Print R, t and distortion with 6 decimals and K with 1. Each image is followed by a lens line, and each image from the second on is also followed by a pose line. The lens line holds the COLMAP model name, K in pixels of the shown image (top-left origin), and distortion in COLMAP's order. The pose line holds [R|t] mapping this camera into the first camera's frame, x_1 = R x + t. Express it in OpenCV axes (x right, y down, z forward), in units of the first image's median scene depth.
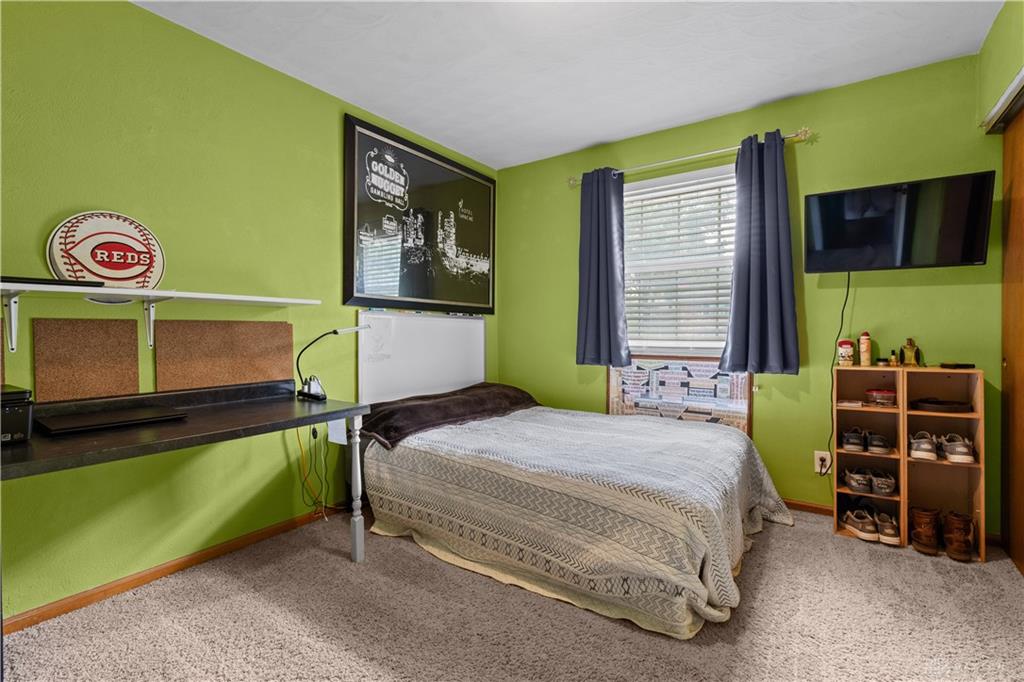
lens RADIAL K [[466.8, 0, 515.8], [0, 466.8, 338.2], [0, 0, 1]] dist [-0.002569, -0.000346]
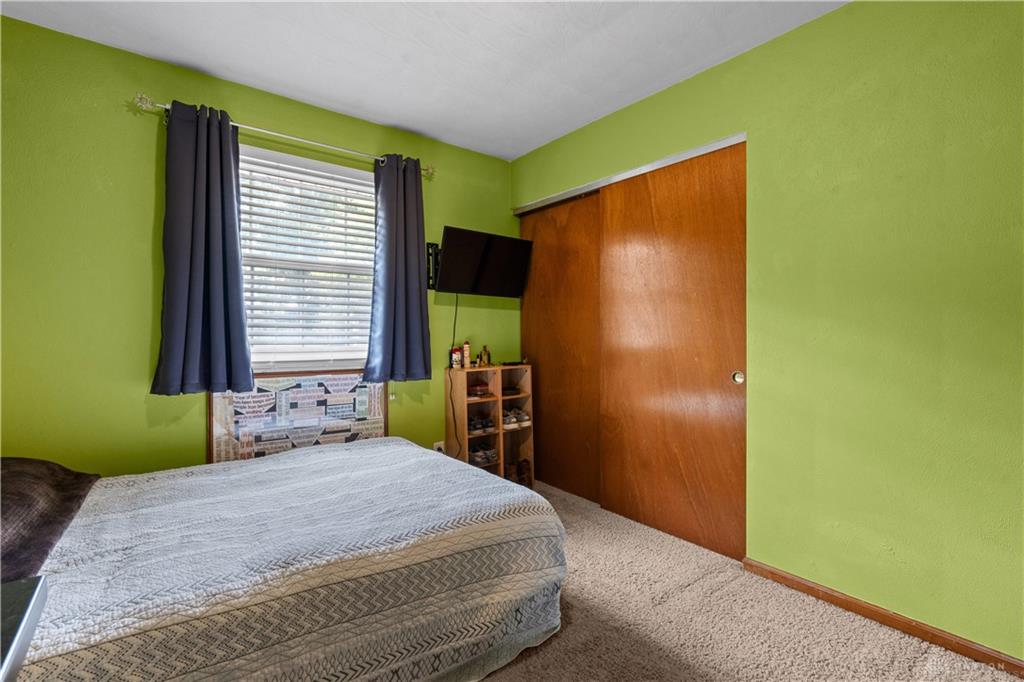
lens RADIAL K [[466.8, 0, 515.9], [0, 466.8, 333.7], [0, 0, 1]] dist [-0.002569, -0.000346]
pose [[0.295062, 0.007224, 0.955451, -0.374080], [0.015497, 0.999804, -0.012345, -0.013805], [-0.955353, 0.018450, 0.294892, 0.403886]]
